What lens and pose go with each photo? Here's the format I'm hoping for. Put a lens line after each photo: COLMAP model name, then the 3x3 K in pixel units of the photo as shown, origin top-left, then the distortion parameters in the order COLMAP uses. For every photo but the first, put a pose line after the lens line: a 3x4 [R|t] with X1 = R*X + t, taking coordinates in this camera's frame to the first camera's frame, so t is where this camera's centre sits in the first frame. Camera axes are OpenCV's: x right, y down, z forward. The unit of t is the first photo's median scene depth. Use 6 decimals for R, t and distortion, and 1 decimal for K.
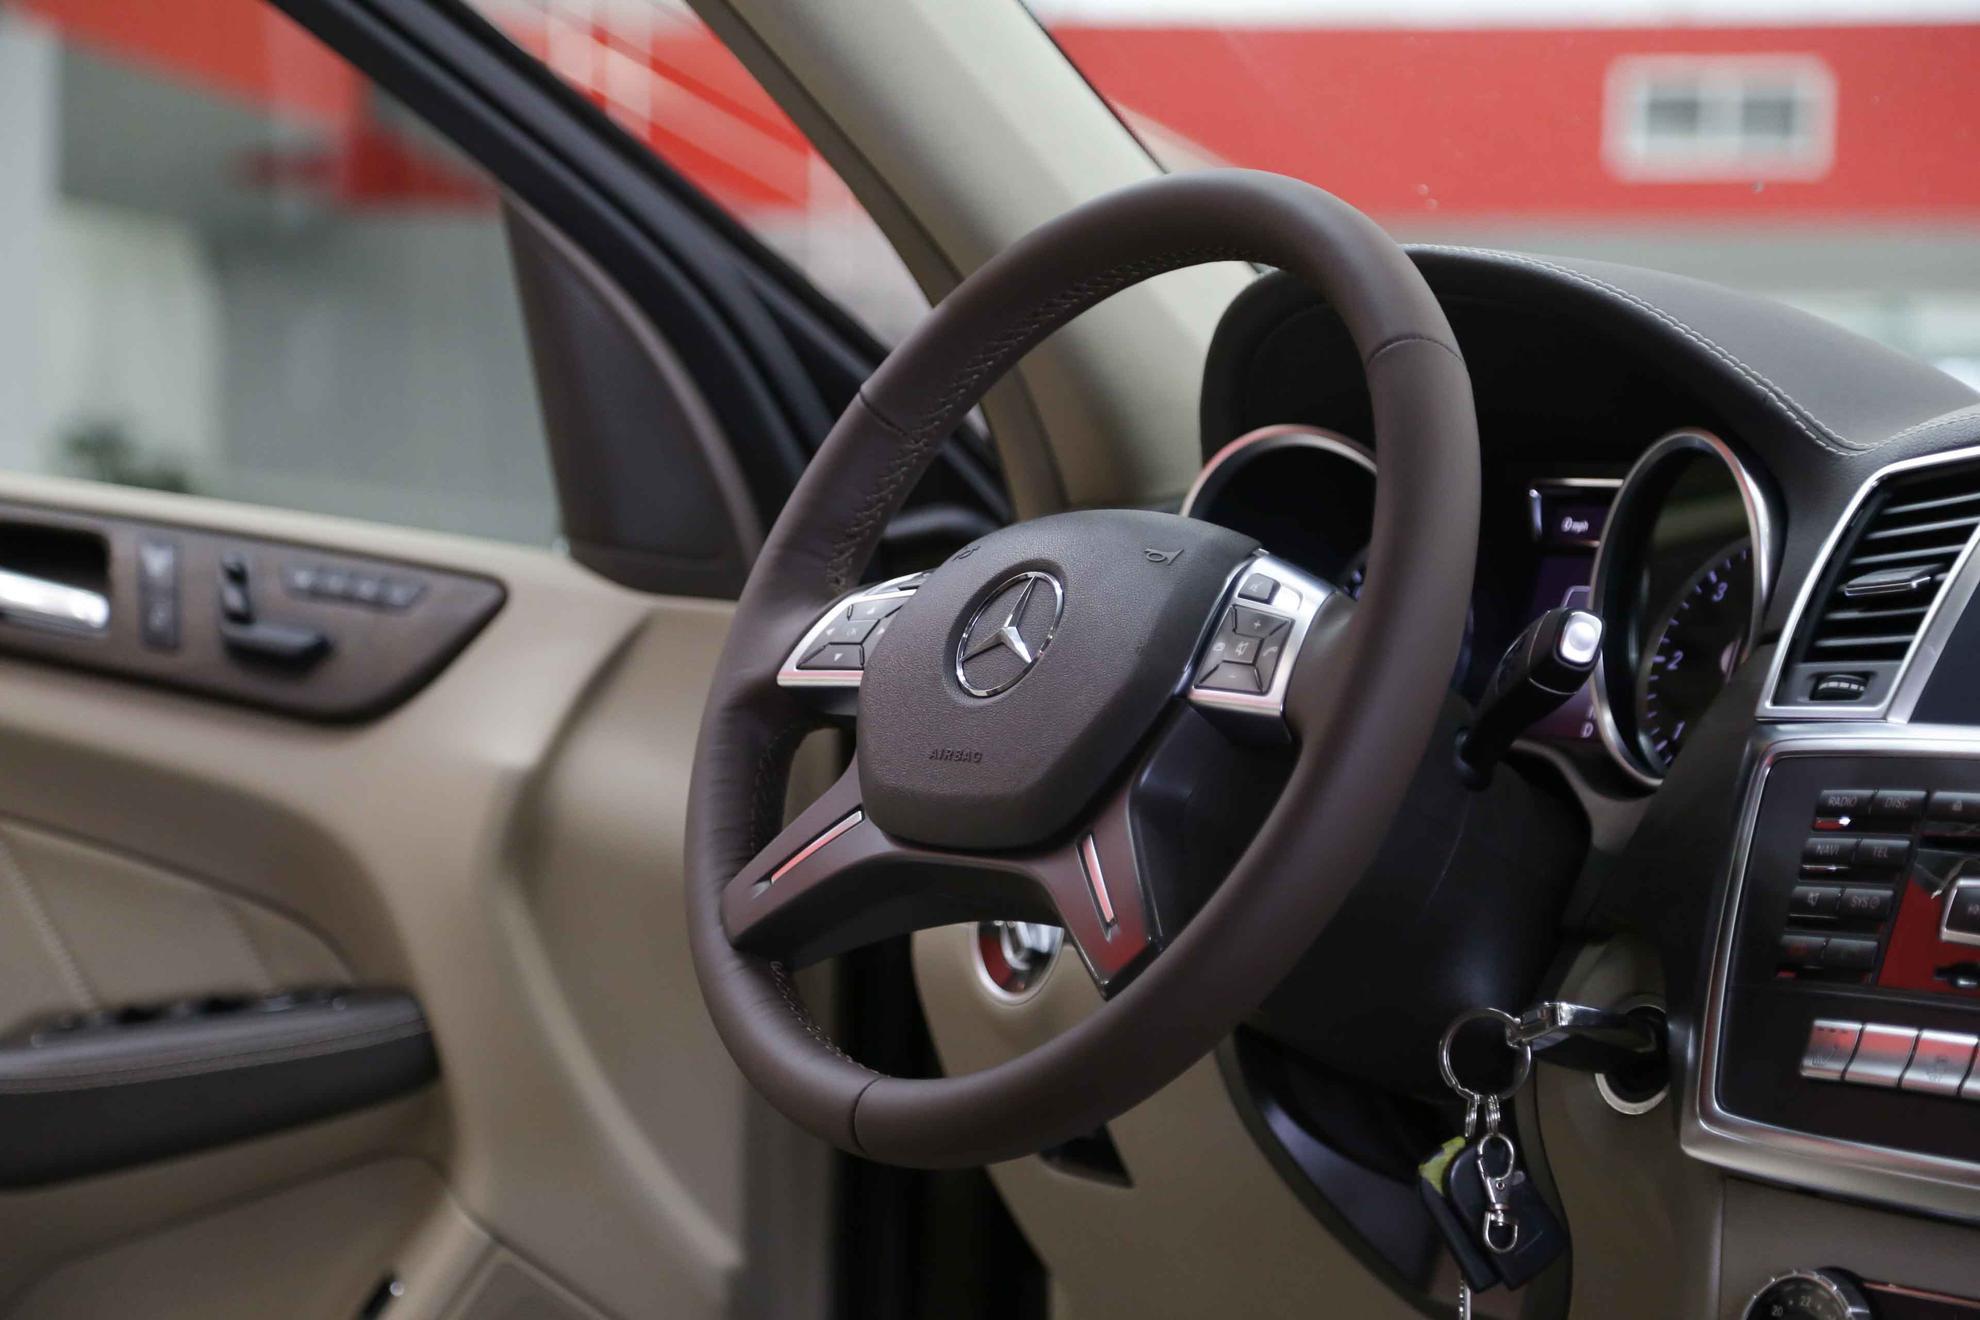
lens RADIAL K [[4709.3, 0, 982.9], [0, 4709.3, 663.1], [0, 0, 1]] dist [0.476288, 0.000000]
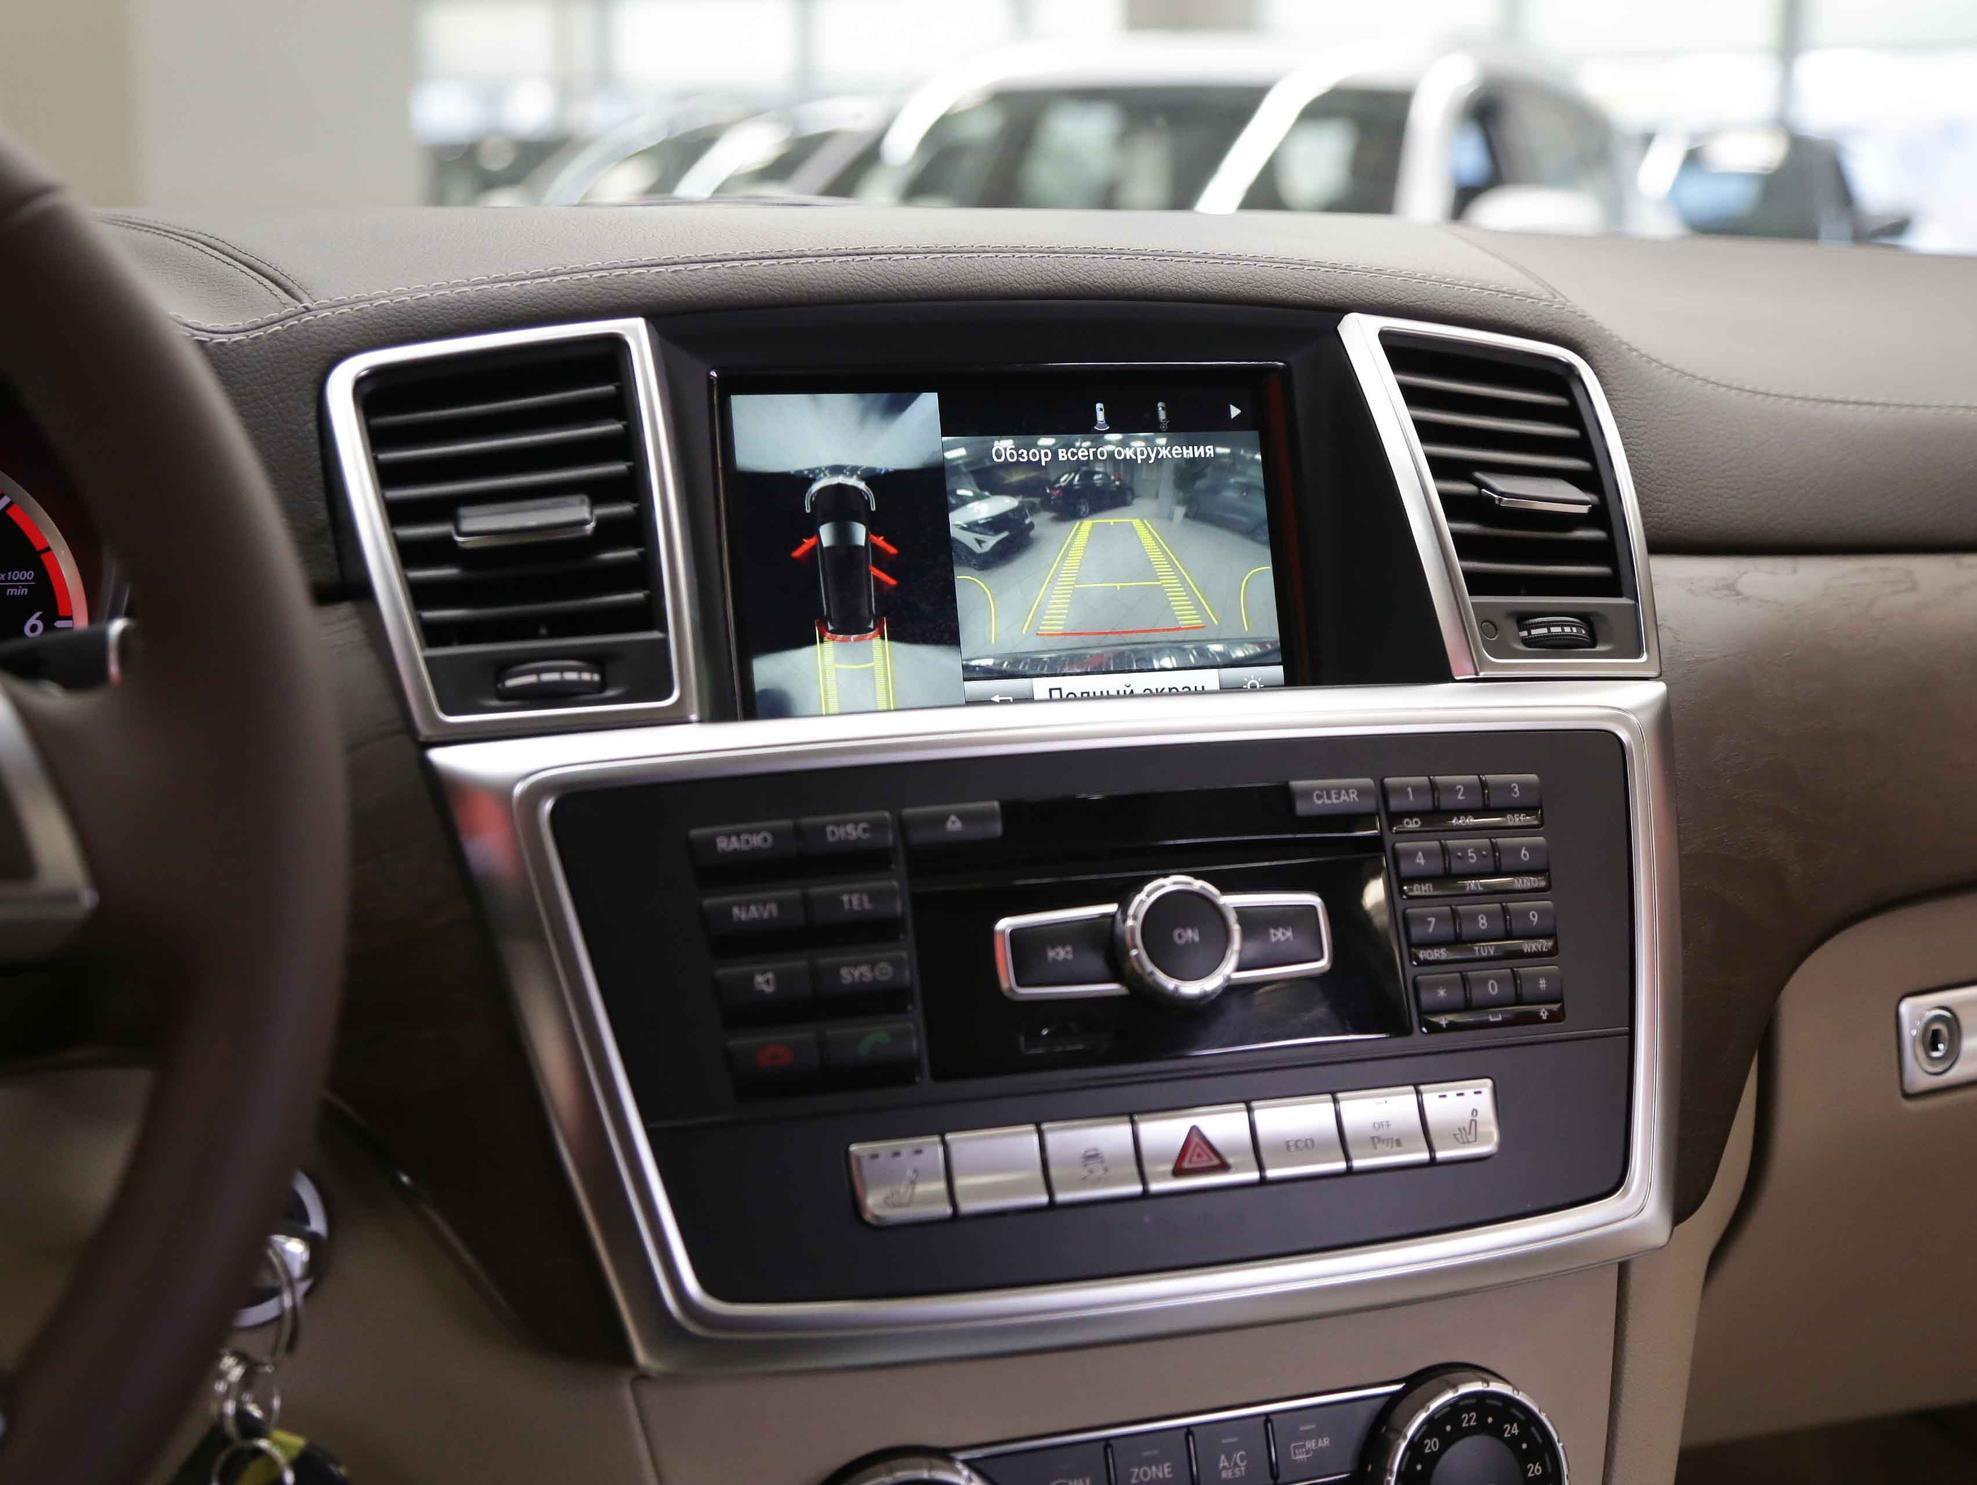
lens RADIAL K [[2682.2, 0, 989.8], [0, 2682.2, 751.2], [0, 0, 1]] dist [0.113204, 0.000000]
pose [[0.321172, -0.203884, 0.924813, -0.168364], [0.032121, 0.978334, 0.204528, -0.061299], [-0.946476, -0.035983, 0.320762, 0.748985]]
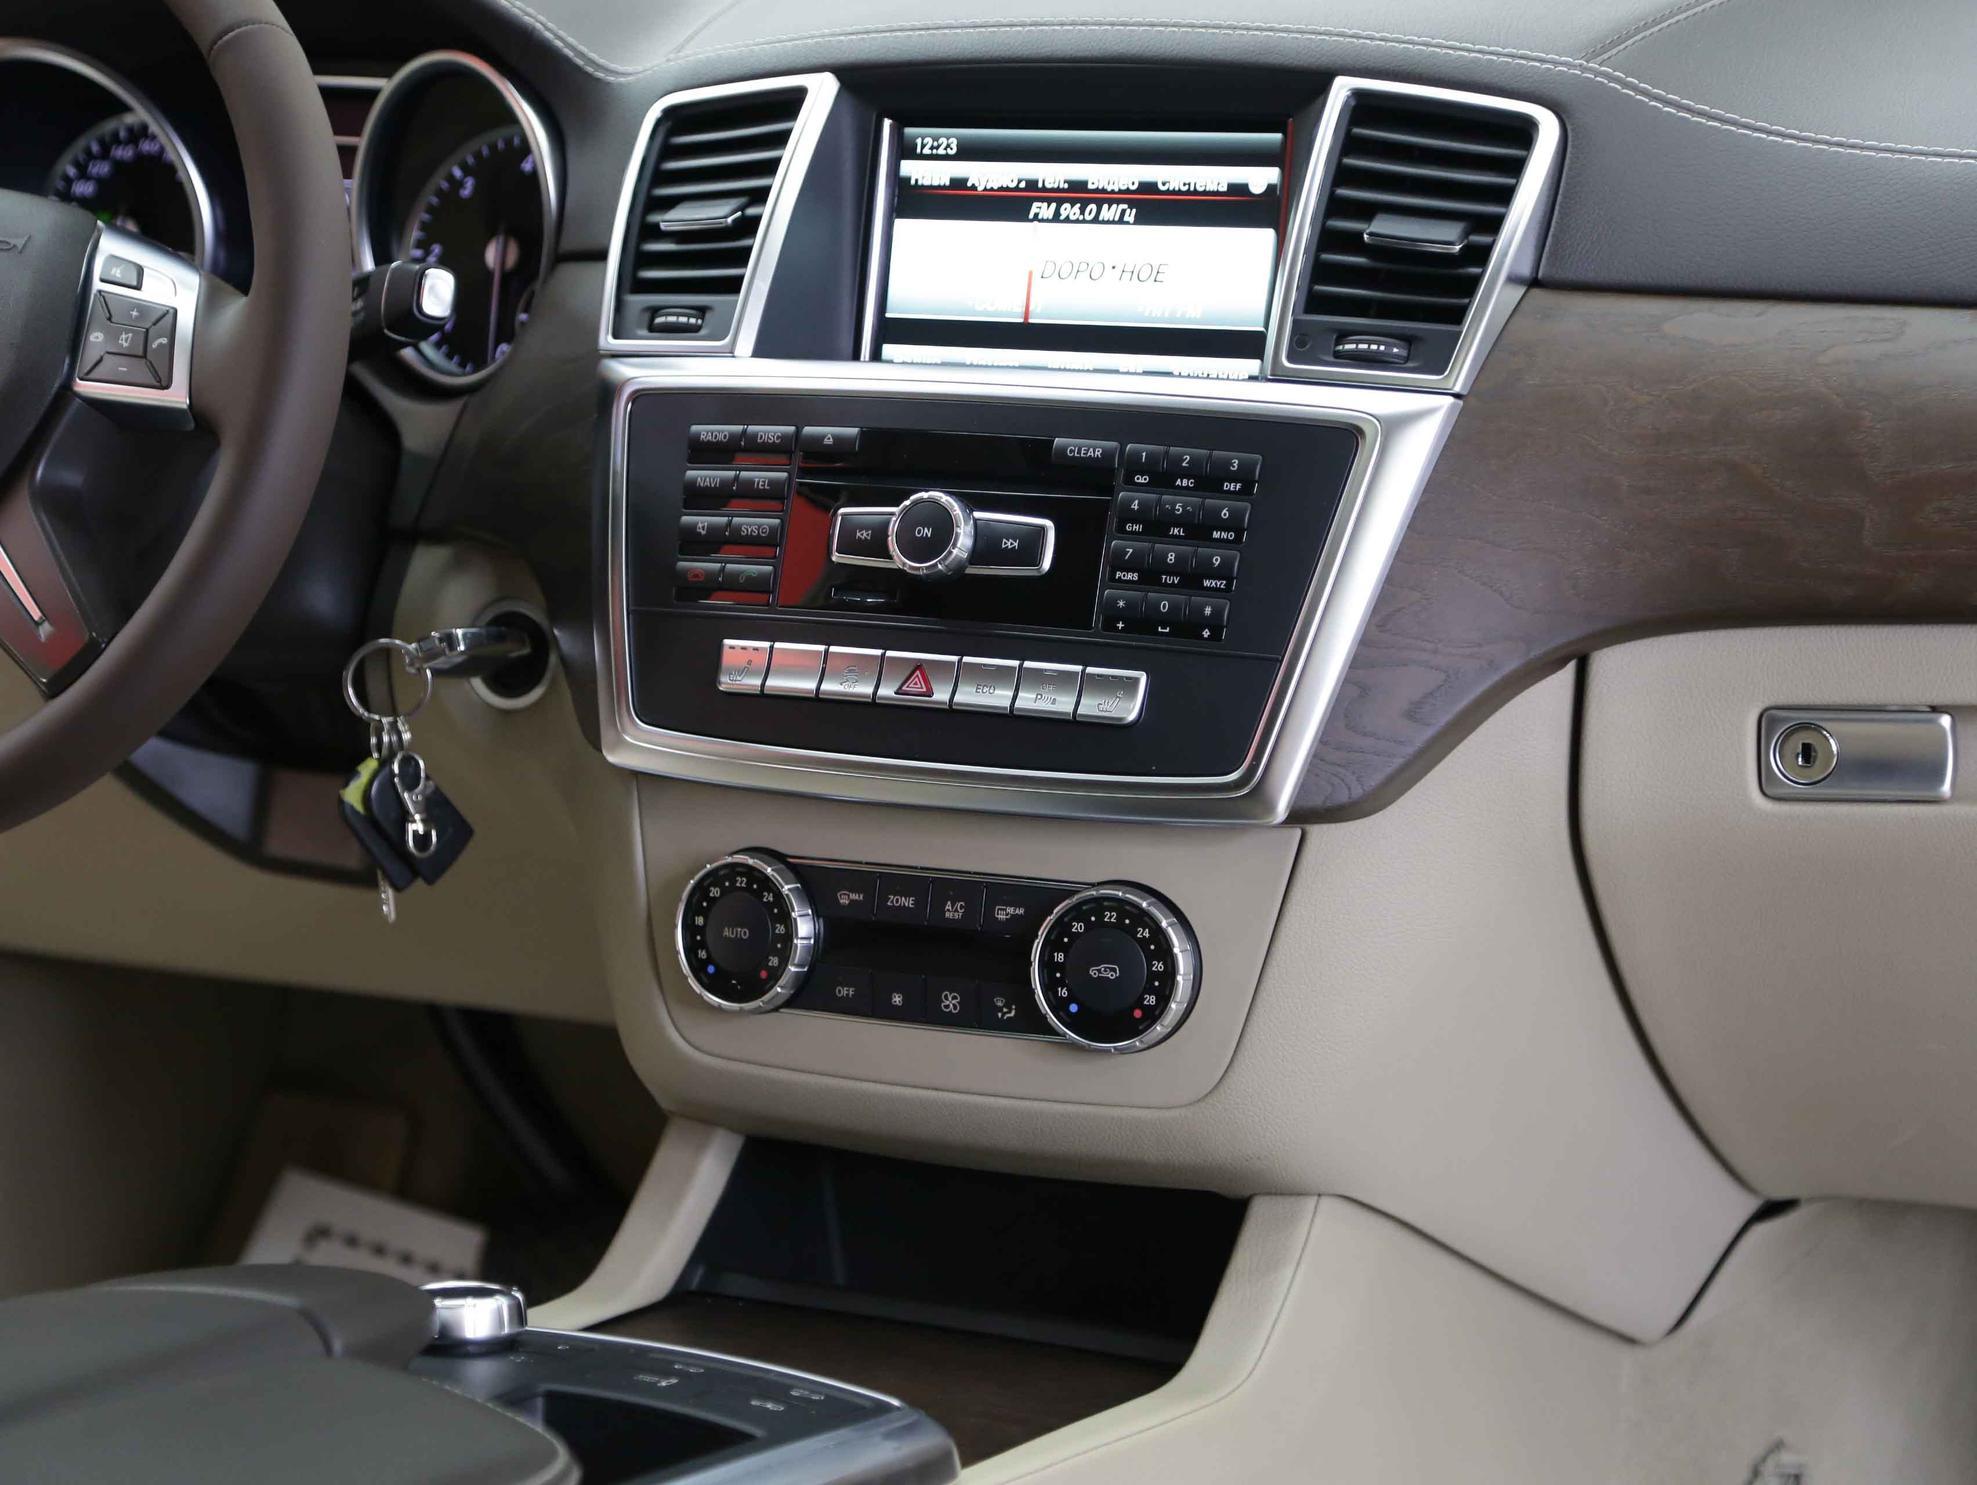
lens RADIAL K [[4328.8, 0, 944.9], [0, 4328.8, 729.3], [0, 0, 1]] dist [0.323163, 0.000000]
pose [[0.913071, -0.155966, 0.376796, -0.148584], [0.076977, 0.973281, 0.216332, -0.108223], [-0.400469, -0.168522, 0.900680, 0.045228]]
